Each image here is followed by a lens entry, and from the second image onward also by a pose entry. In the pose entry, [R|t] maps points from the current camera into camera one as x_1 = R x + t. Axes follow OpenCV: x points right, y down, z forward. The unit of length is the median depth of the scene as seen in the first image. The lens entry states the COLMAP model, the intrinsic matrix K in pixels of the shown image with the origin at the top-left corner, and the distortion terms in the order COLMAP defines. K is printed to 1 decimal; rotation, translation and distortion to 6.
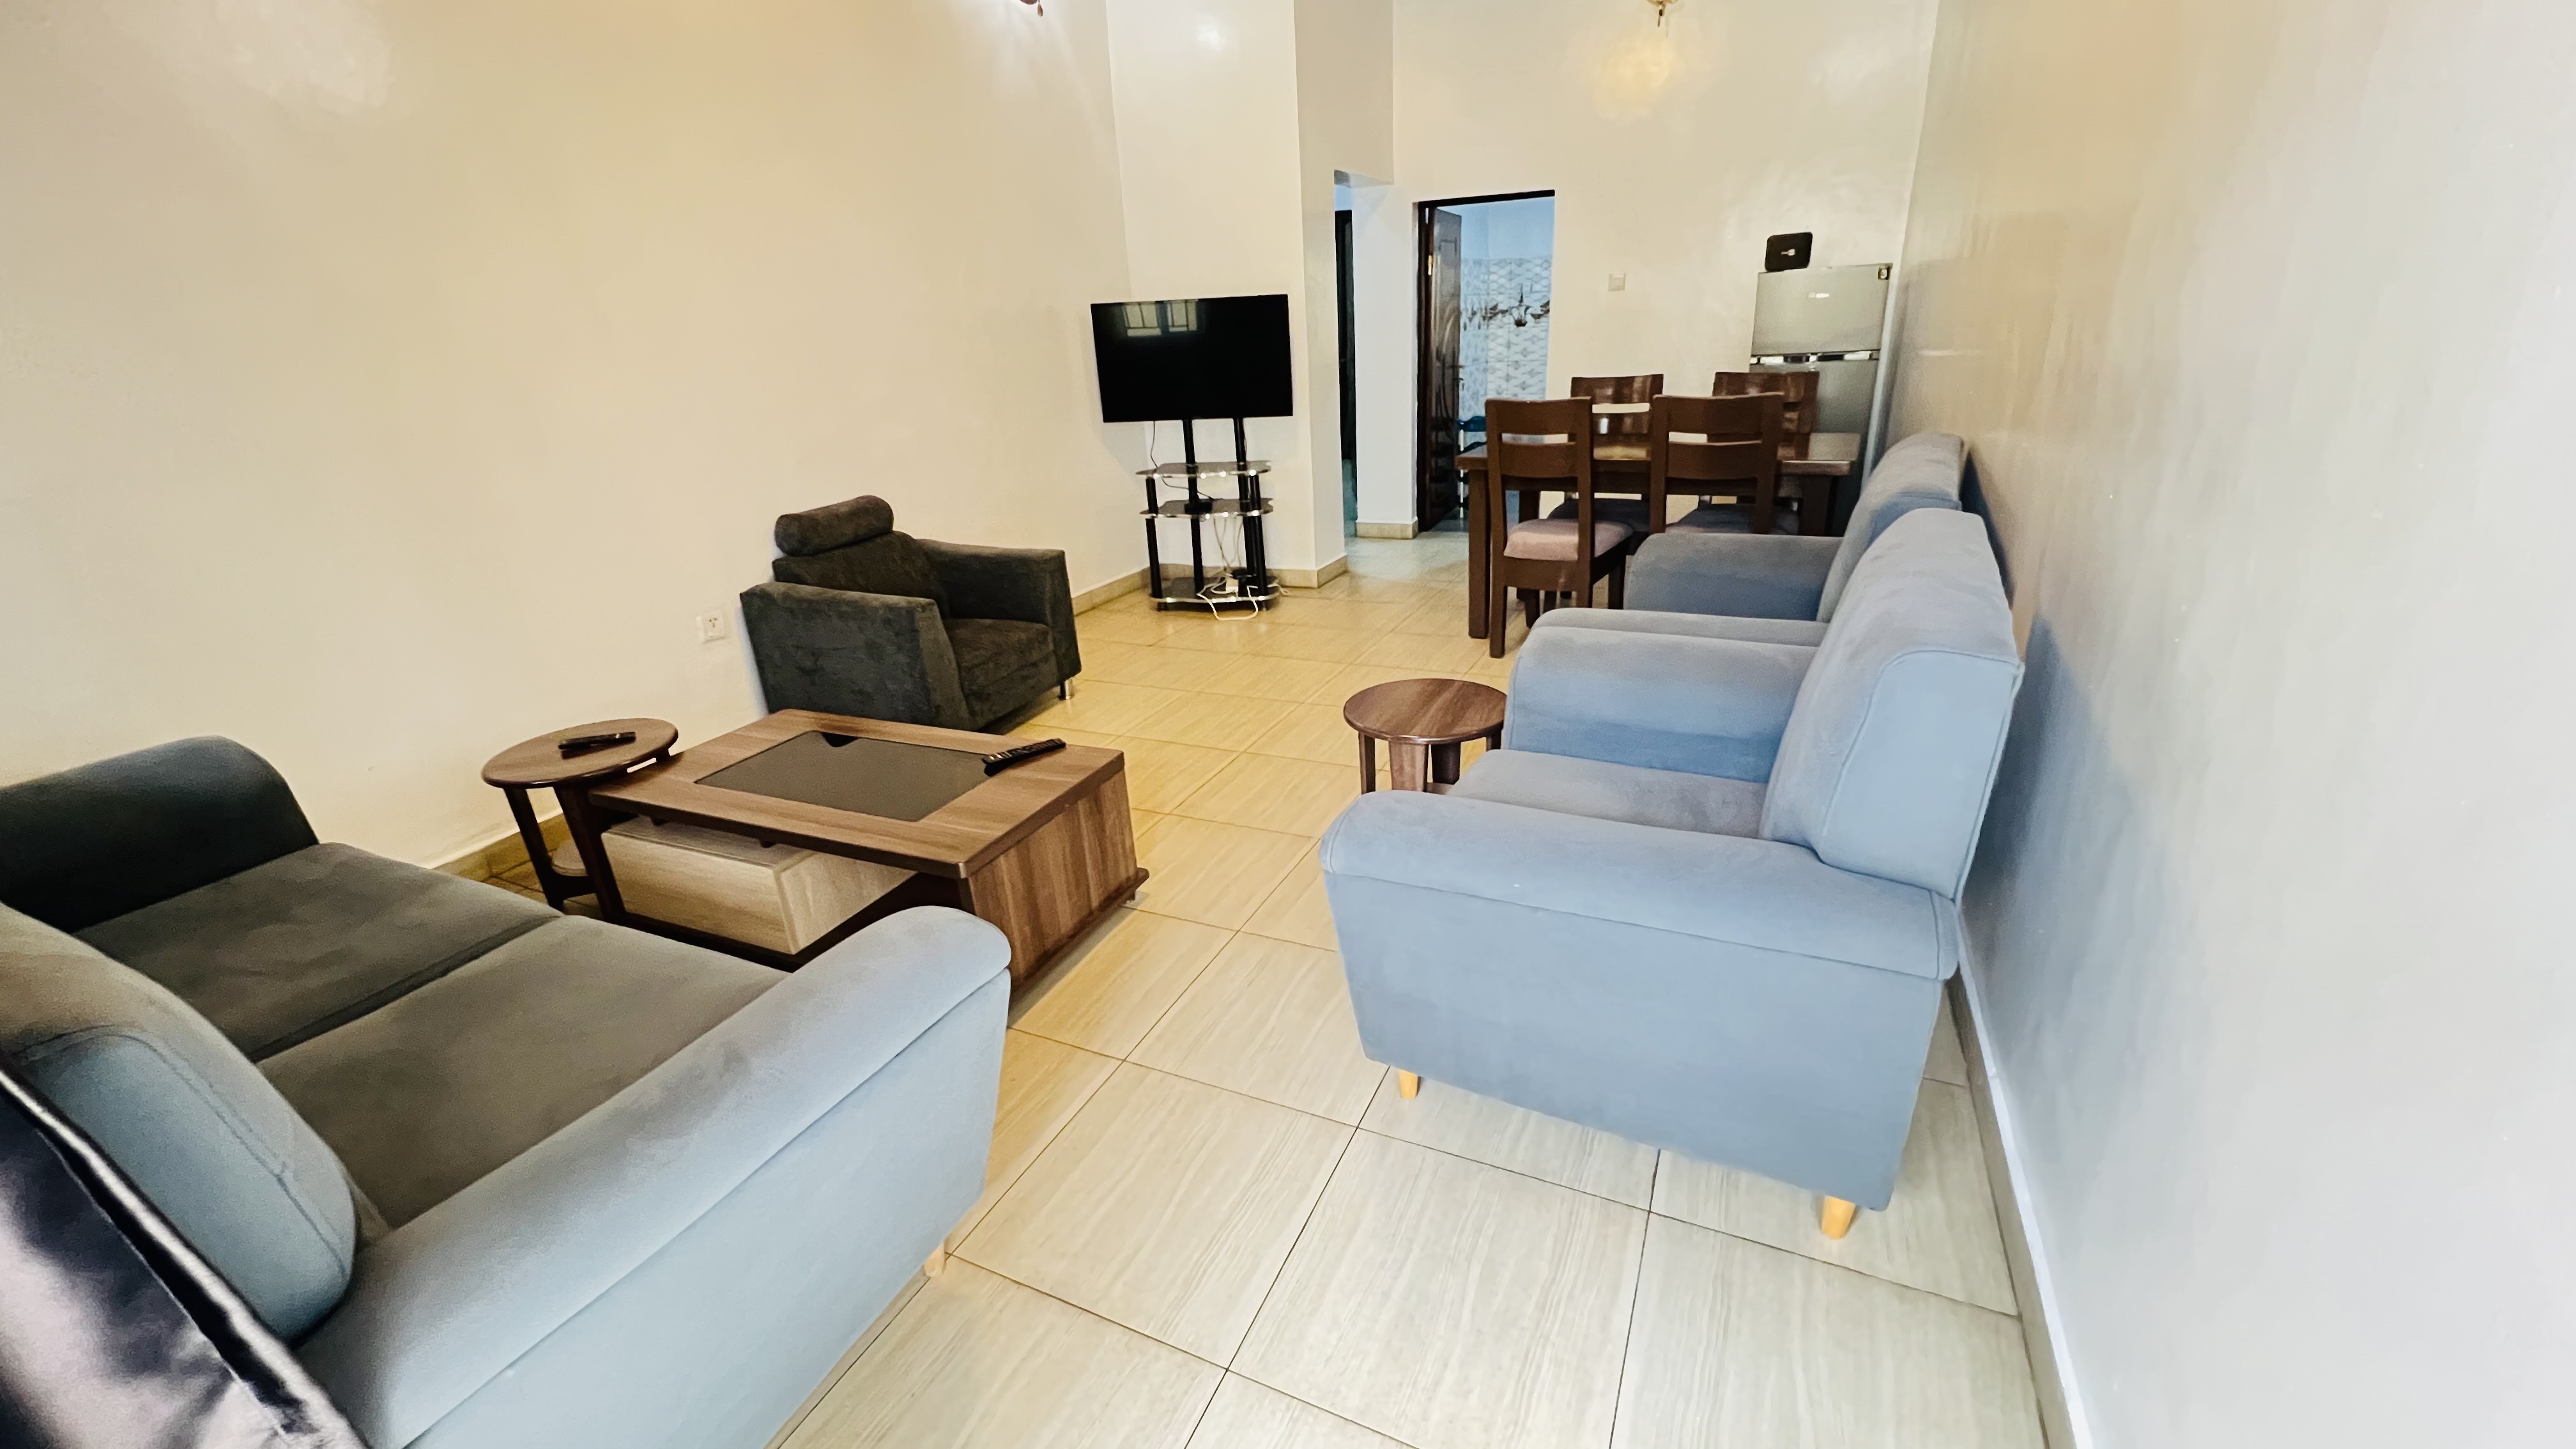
lens RADIAL K [[1018.8, 0, 1288.0], [0, 1018.8, 724.5], [0, 0, 1]] dist [-0.000489, -0.000031]
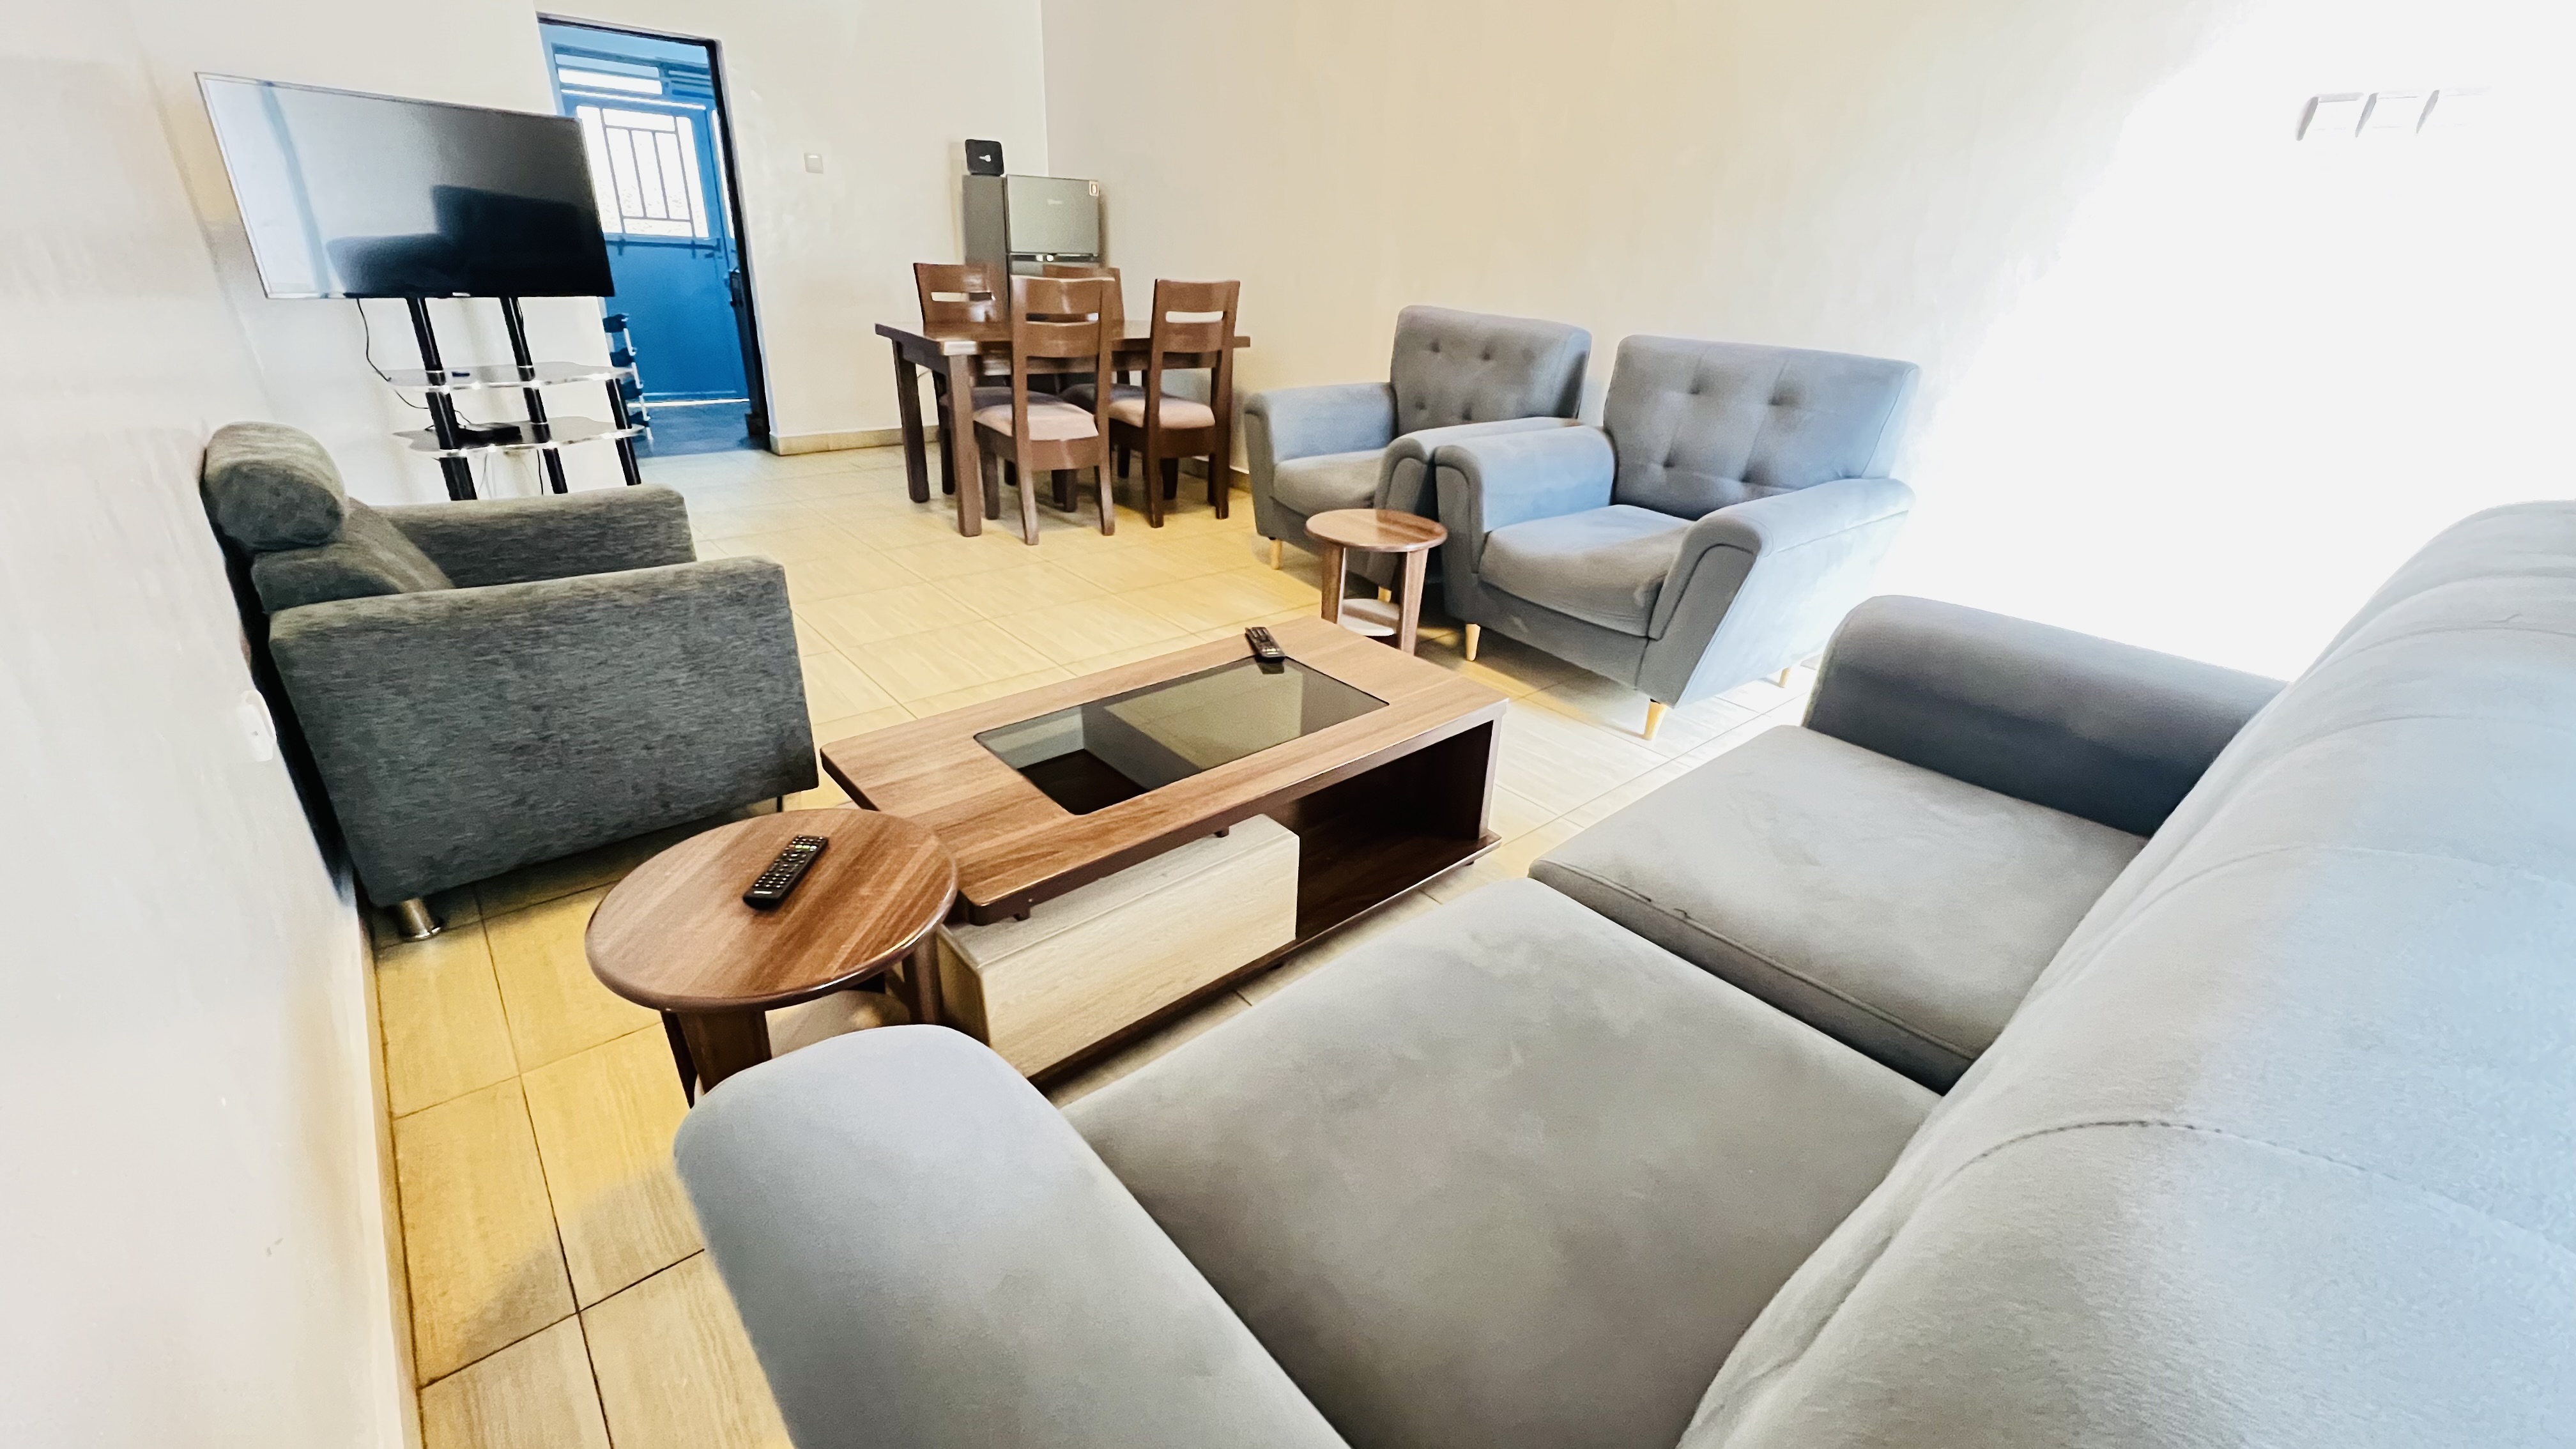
lens RADIAL K [[1018.8, 0, 1288.0], [0, 1018.8, 724.5], [0, 0, 1]] dist [-0.000489, -0.000031]
pose [[0.403365, -0.325179, 0.855310, -0.530480], [0.276974, 0.934265, 0.224575, -0.050664], [-0.872114, 0.146313, 0.466915, 0.300933]]
